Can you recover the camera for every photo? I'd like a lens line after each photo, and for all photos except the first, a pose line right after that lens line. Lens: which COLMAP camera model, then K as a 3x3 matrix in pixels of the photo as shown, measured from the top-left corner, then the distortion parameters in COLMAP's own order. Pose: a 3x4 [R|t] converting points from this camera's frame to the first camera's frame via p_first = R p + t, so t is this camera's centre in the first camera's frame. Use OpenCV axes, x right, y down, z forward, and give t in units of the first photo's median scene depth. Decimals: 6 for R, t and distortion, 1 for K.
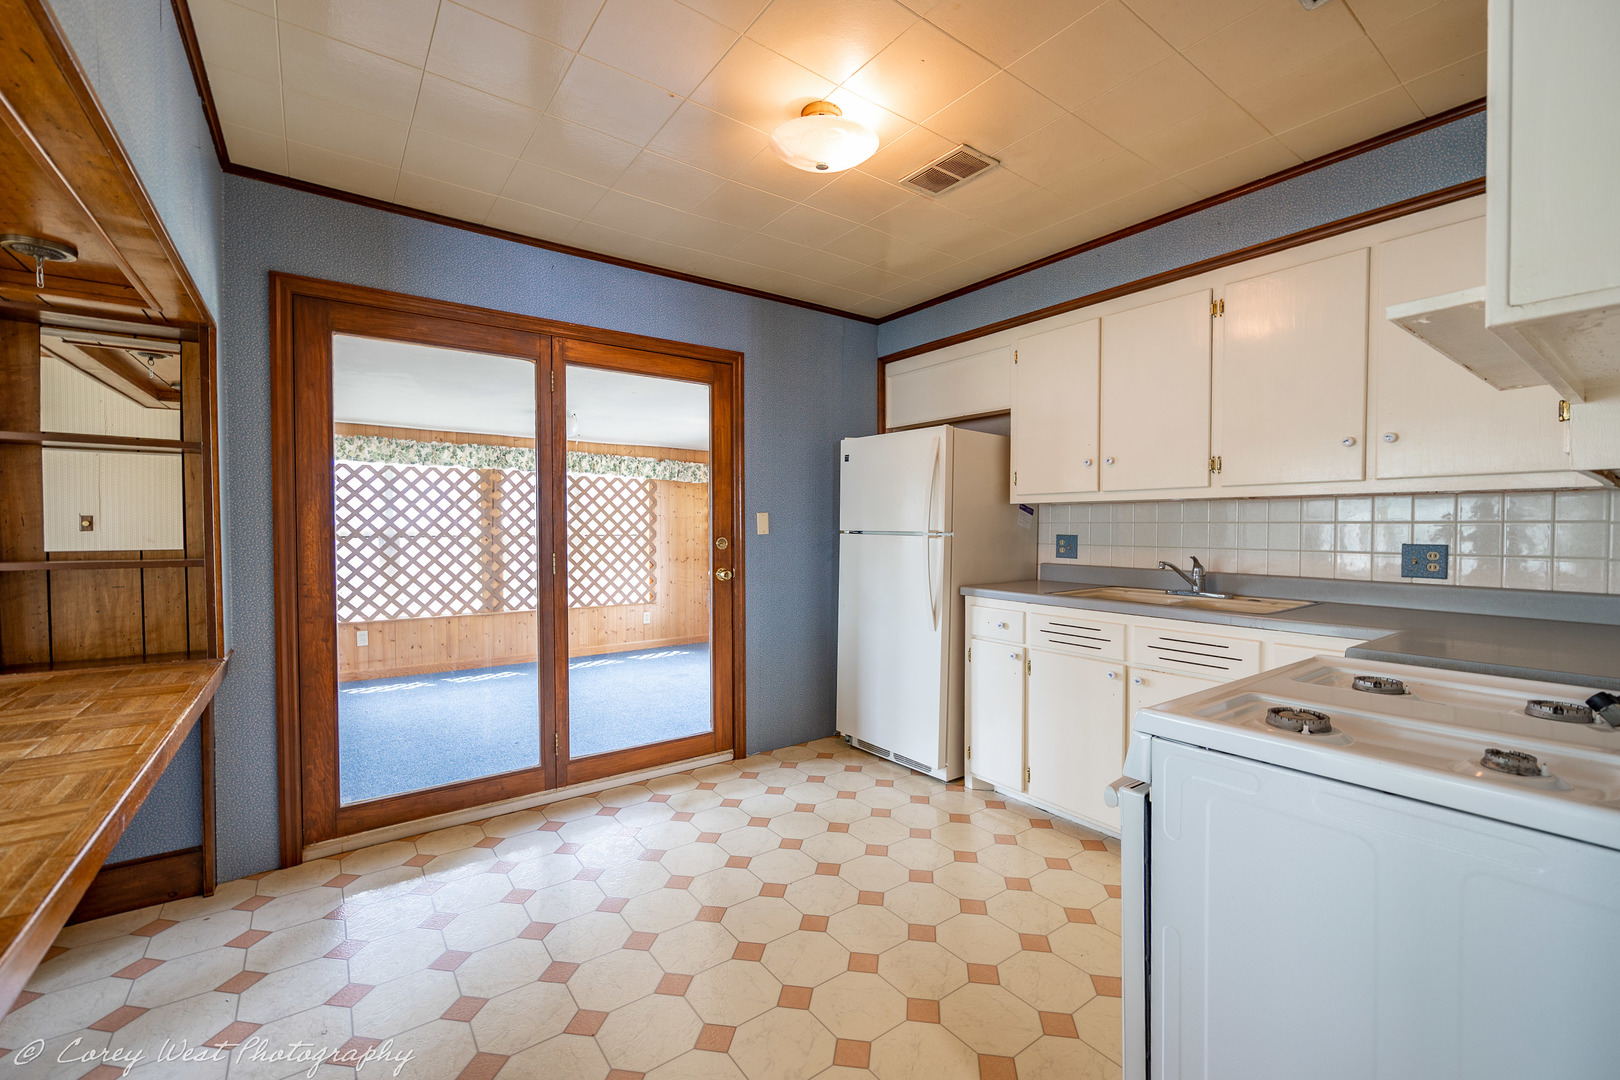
lens RADIAL K [[672.1, 0, 810.0], [0, 672.1, 540.0], [0, 0, 1]] dist [-0.007685, -0.000170]
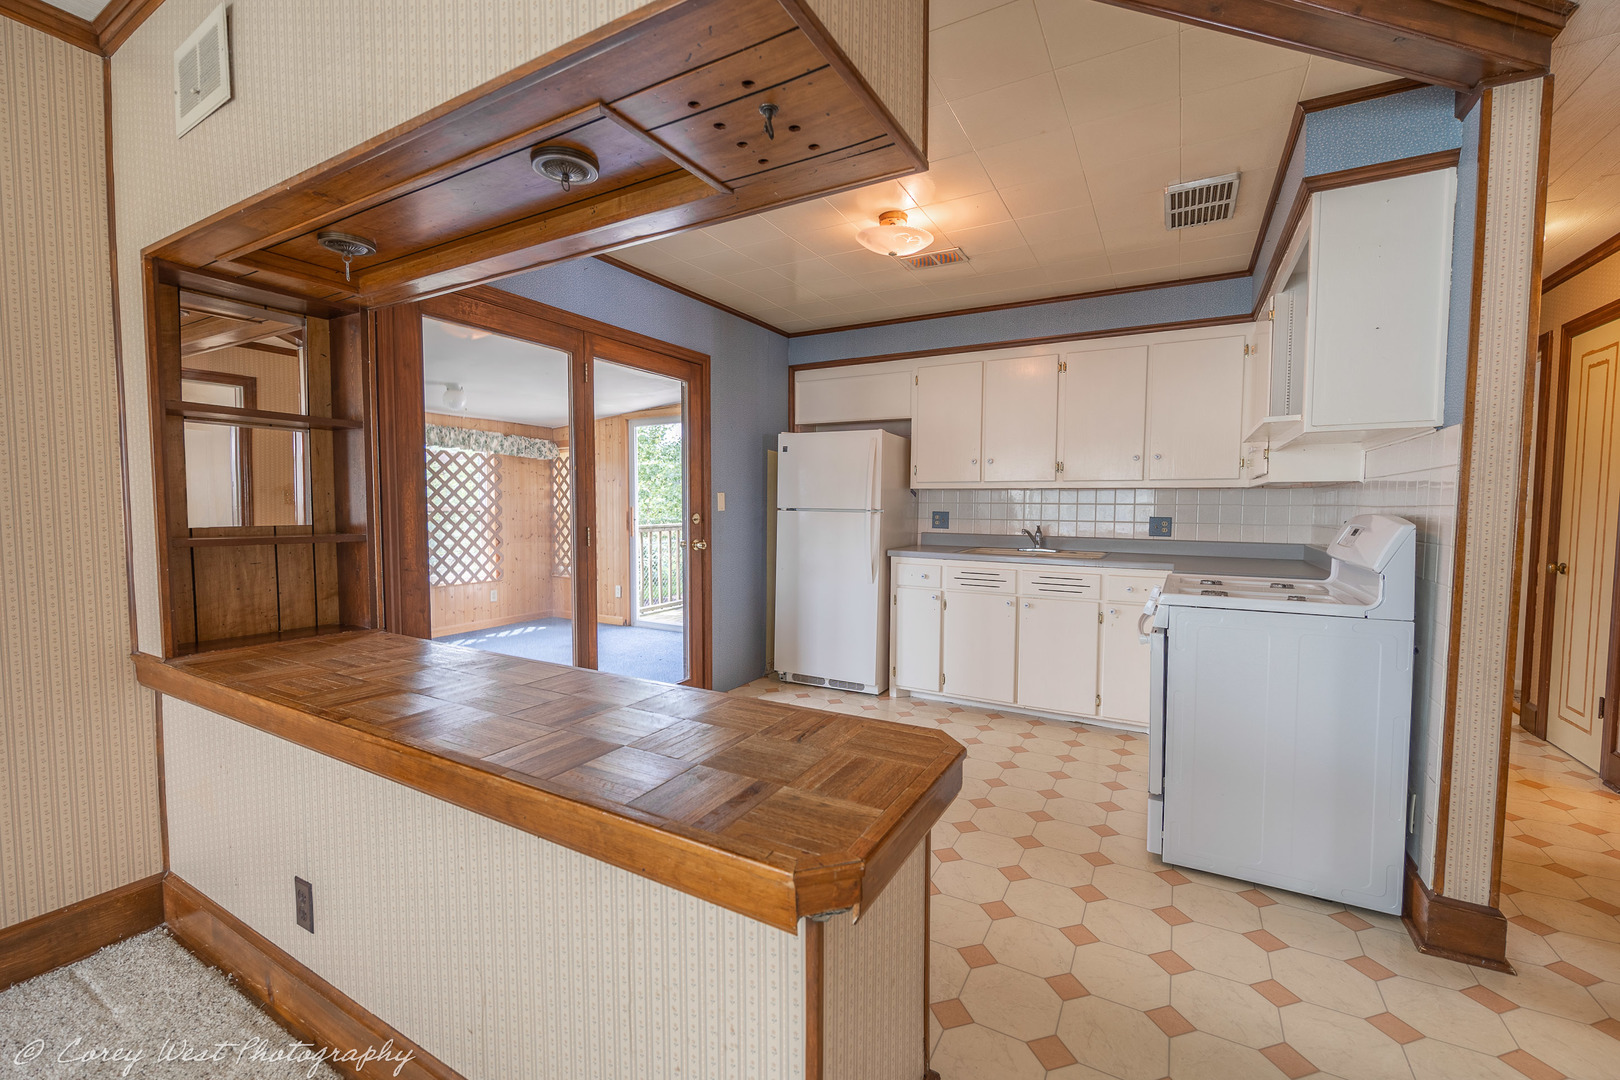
lens RADIAL K [[666.4, 0, 806.6], [0, 666.4, 540.8], [0, 0, 1]] dist [-0.000814, -0.000803]
pose [[0.912178, -0.016745, 0.409452, -0.267591], [0.002007, 0.999335, 0.036399, 0.001086], [-0.409789, -0.032381, 0.911605, -0.087793]]
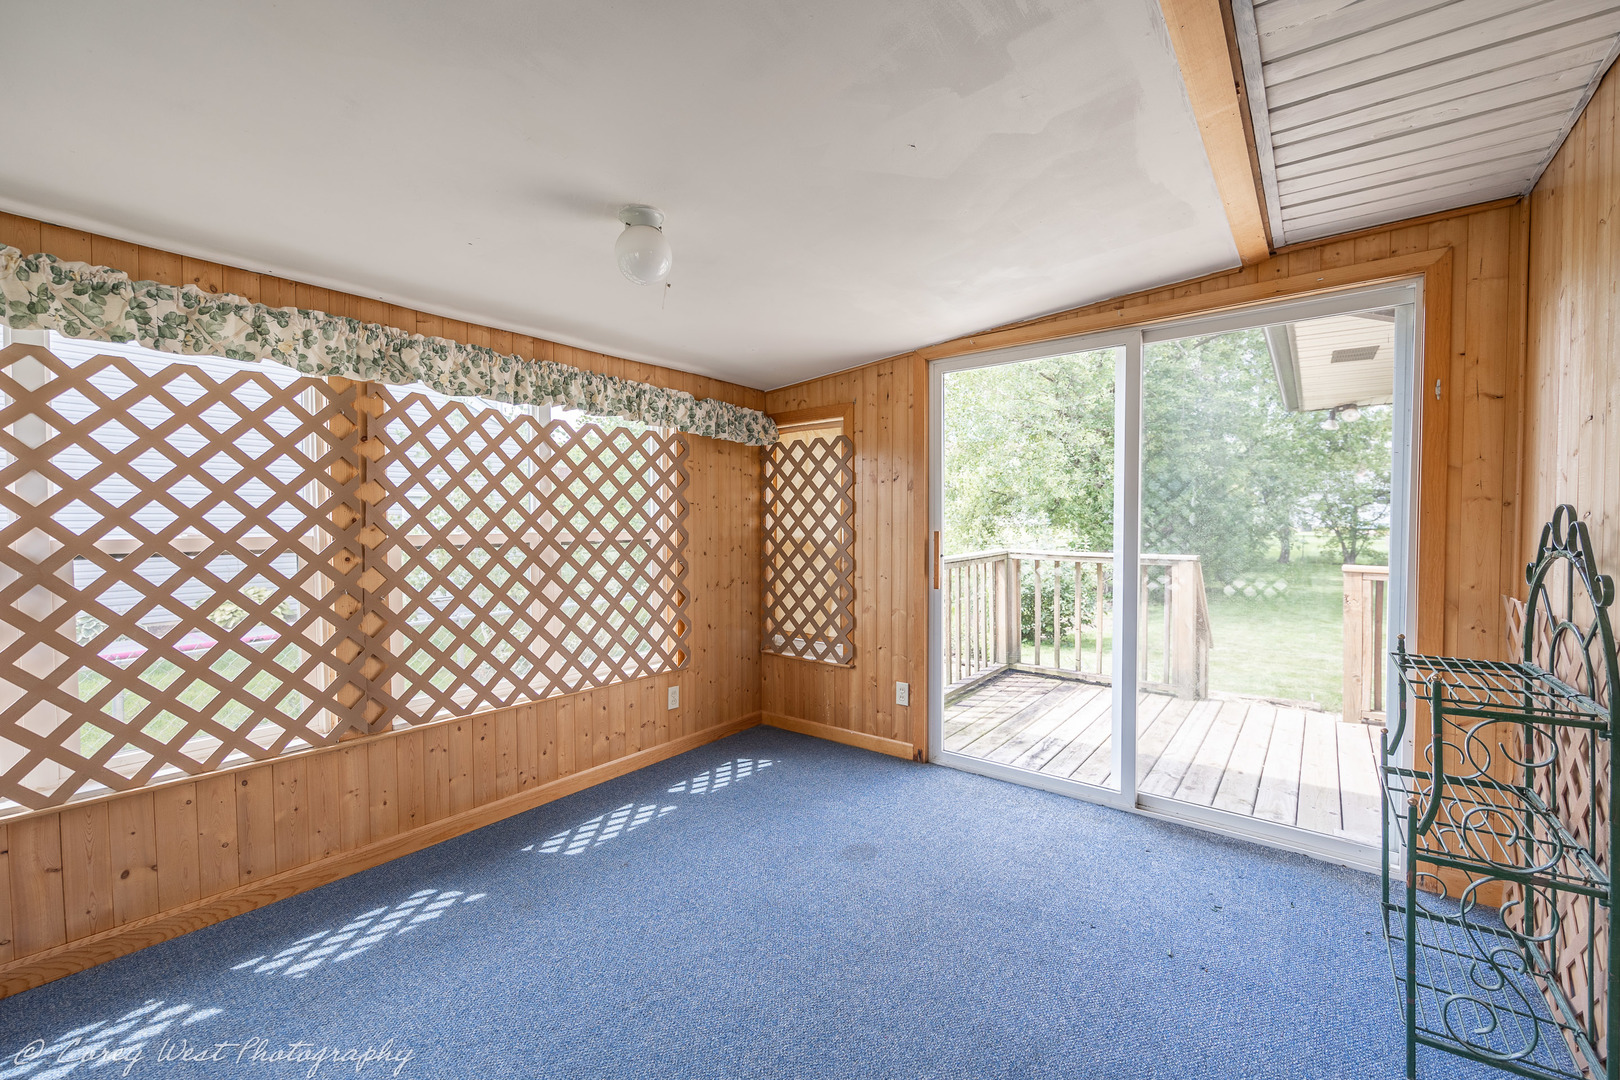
lens RADIAL K [[666.4, 0, 806.6], [0, 666.4, 540.8], [0, 0, 1]] dist [-0.000814, -0.000803]
pose [[0.960006, -0.010374, 0.279787, -0.344881], [0.008120, 0.999925, 0.009212, -0.013405], [-0.279862, -0.006572, 0.960018, 0.564877]]
